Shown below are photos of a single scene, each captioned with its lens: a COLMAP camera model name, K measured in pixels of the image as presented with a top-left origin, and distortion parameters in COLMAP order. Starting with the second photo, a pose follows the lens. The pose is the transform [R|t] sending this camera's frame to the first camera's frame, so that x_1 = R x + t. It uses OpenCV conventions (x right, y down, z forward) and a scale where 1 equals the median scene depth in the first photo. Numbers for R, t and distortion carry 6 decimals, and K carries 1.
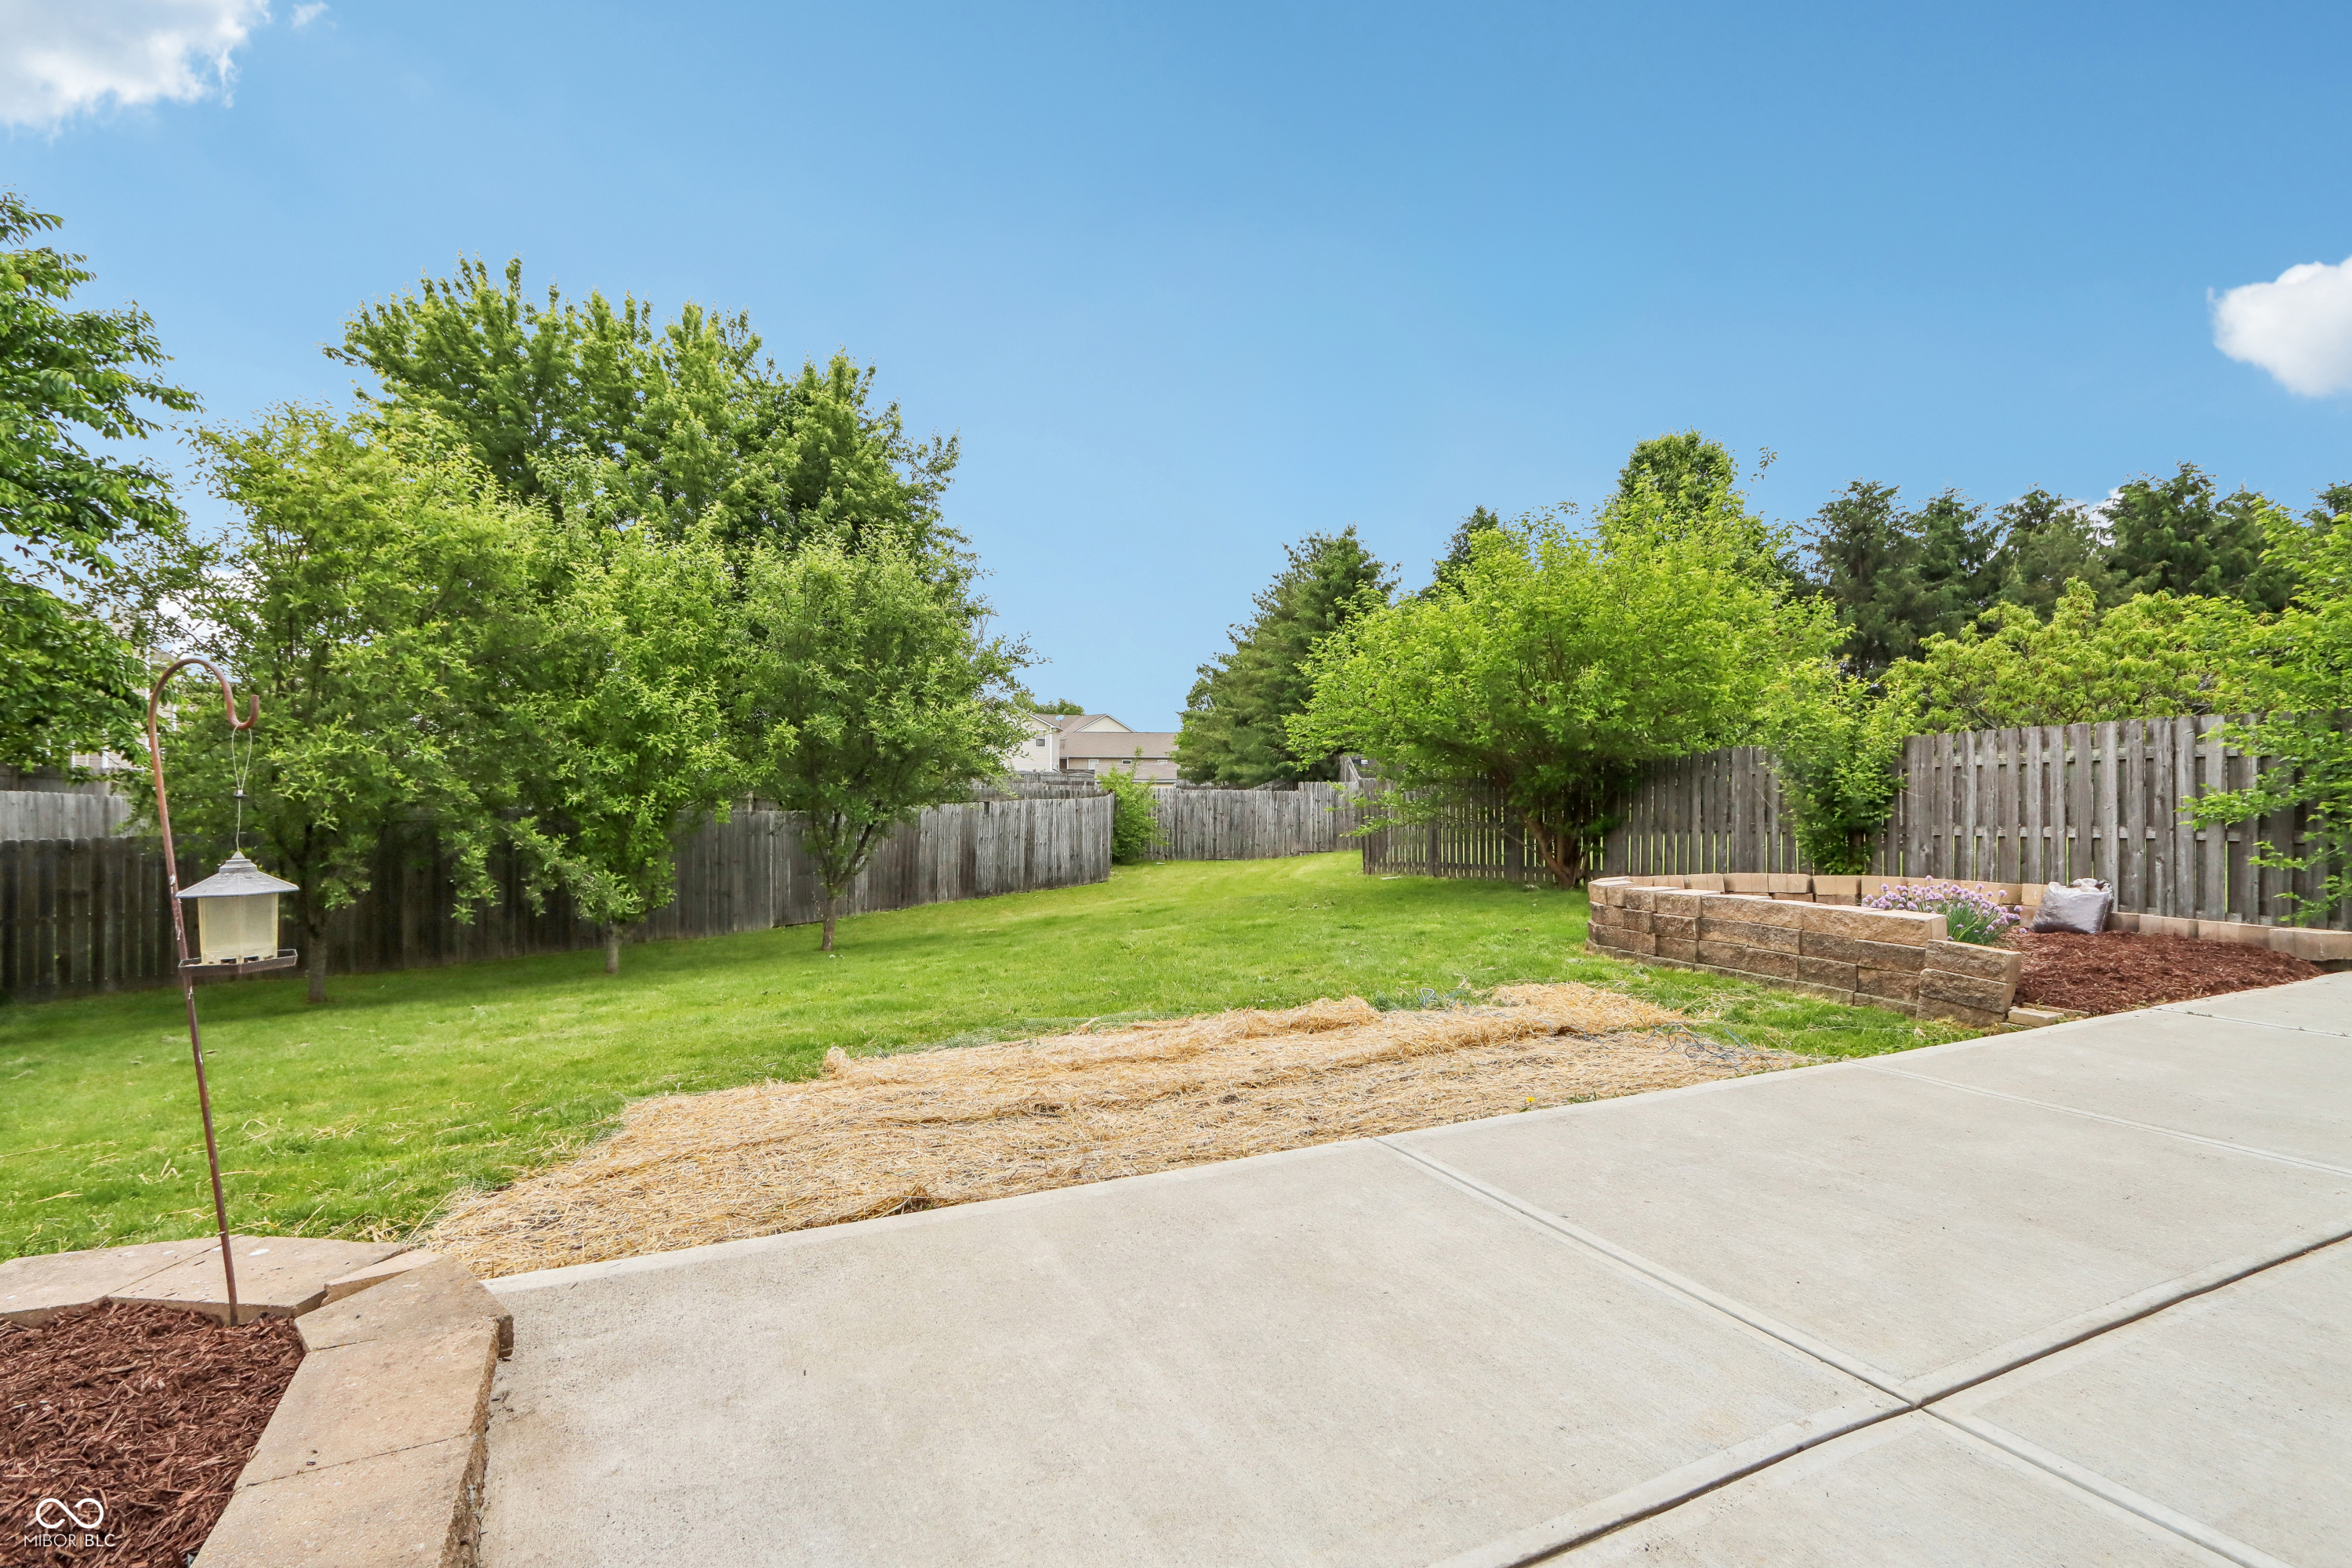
lens RADIAL K [[1101.0, 0, 1186.2], [0, 1101.0, 771.0], [0, 0, 1]] dist [-0.010279, -0.000505]
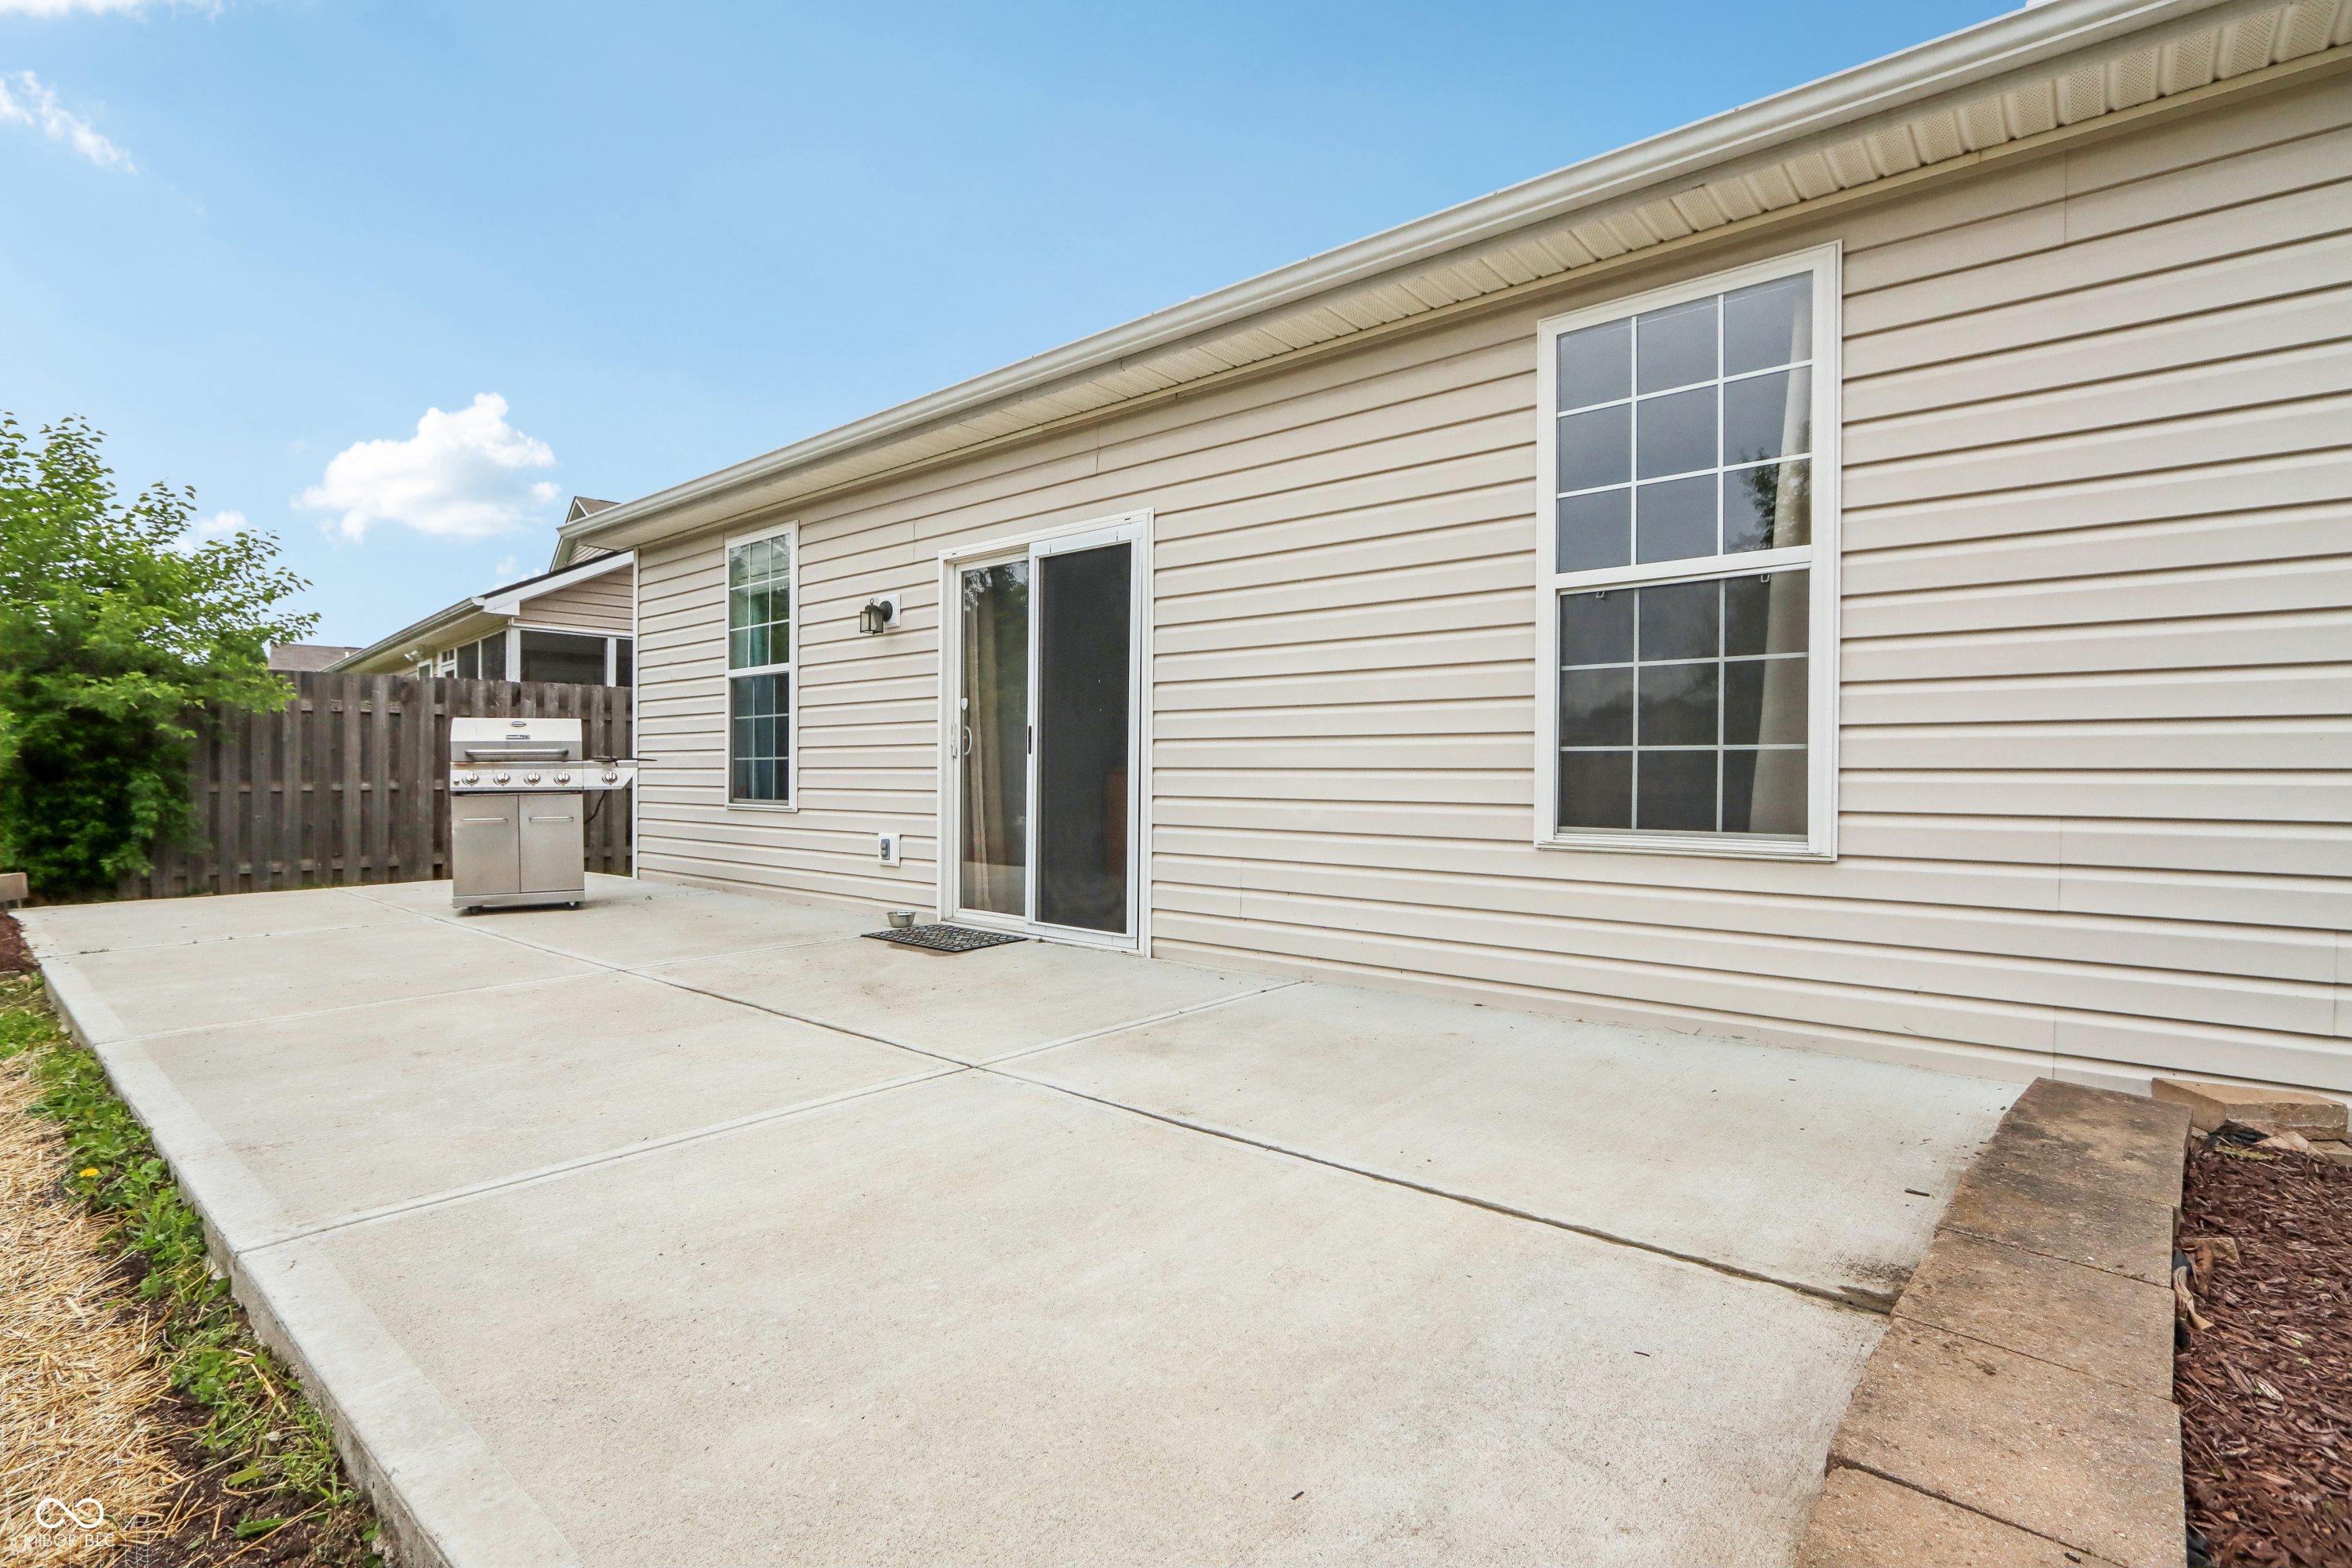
lens RADIAL K [[1101.0, 0, 1187.7], [0, 1101.0, 787.0], [0, 0, 1]] dist [-0.010279, -0.000505]
pose [[-0.413656, -0.012121, 0.910353, -0.174453], [-0.016109, 0.999852, 0.005993, 0.028717], [-0.910291, -0.012186, -0.413790, 0.261085]]
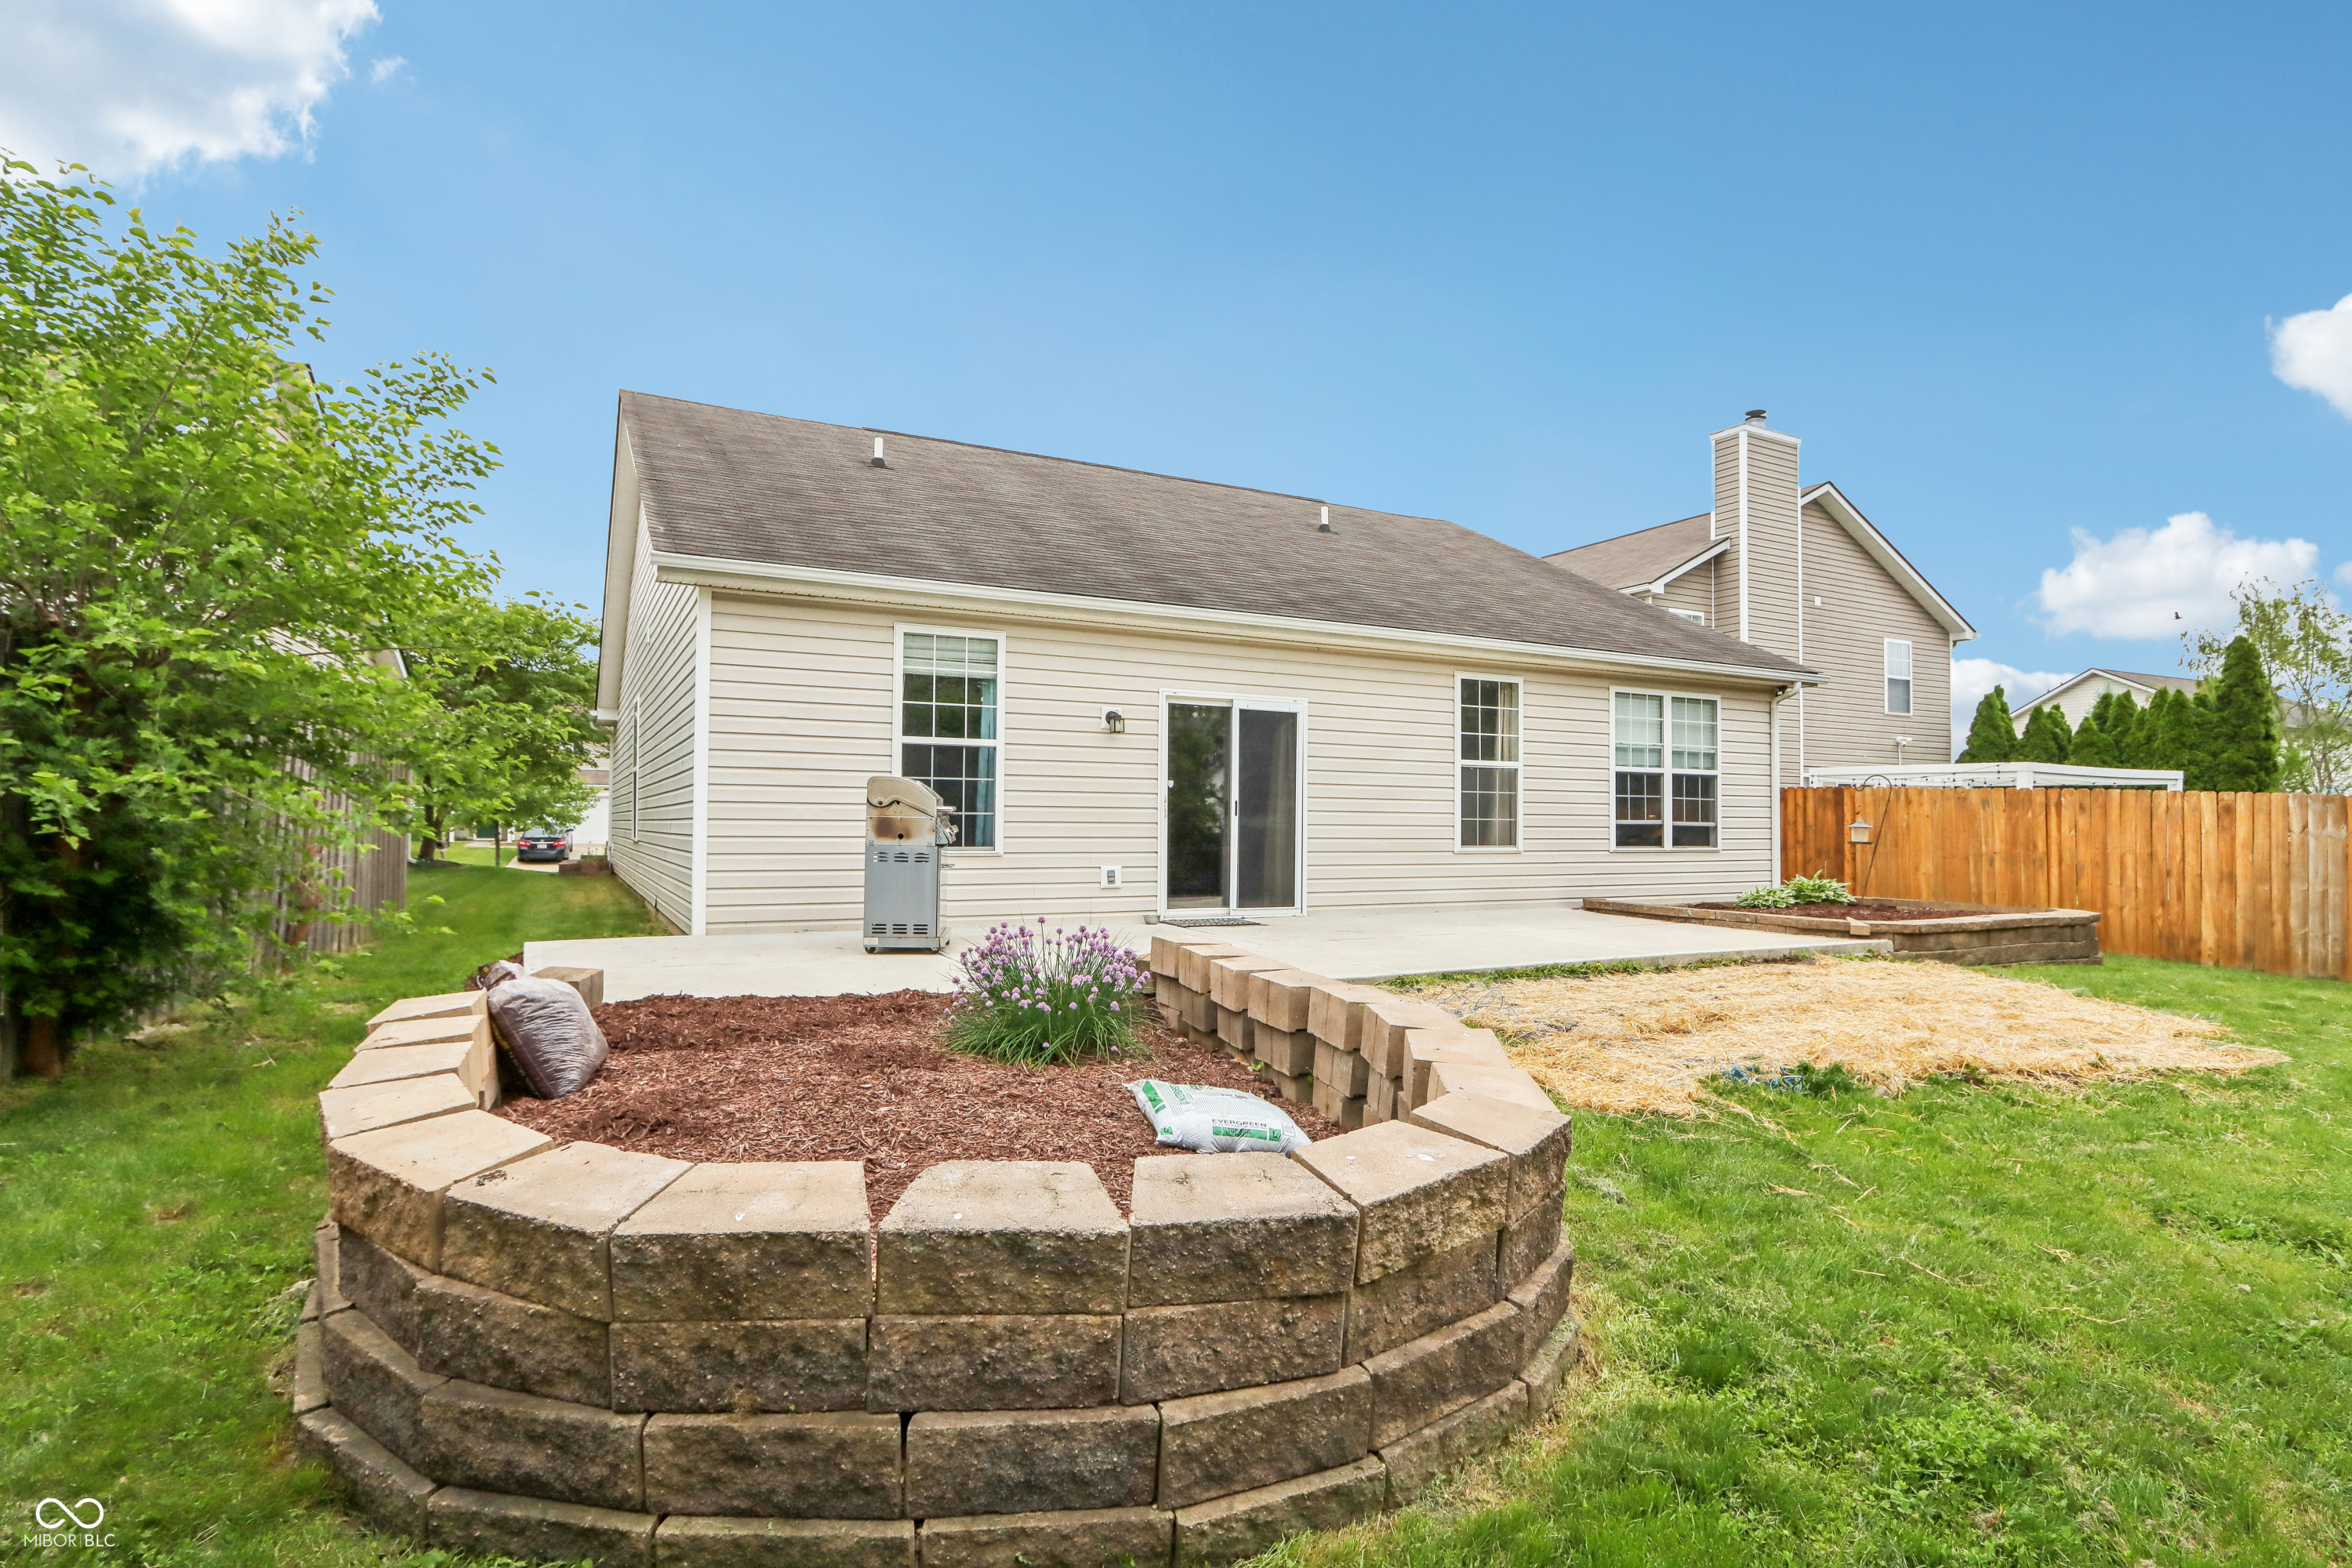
lens RADIAL K [[1166.3, 0, 1130.4], [0, 1166.3, 793.5], [0, 0, 1]] dist [-0.020608, 0.000297]
pose [[-0.999784, -0.015694, -0.013649, 0.414155], [-0.015361, 0.999590, -0.024167, 0.023849], [0.014023, -0.023952, -0.999615, 1.083580]]
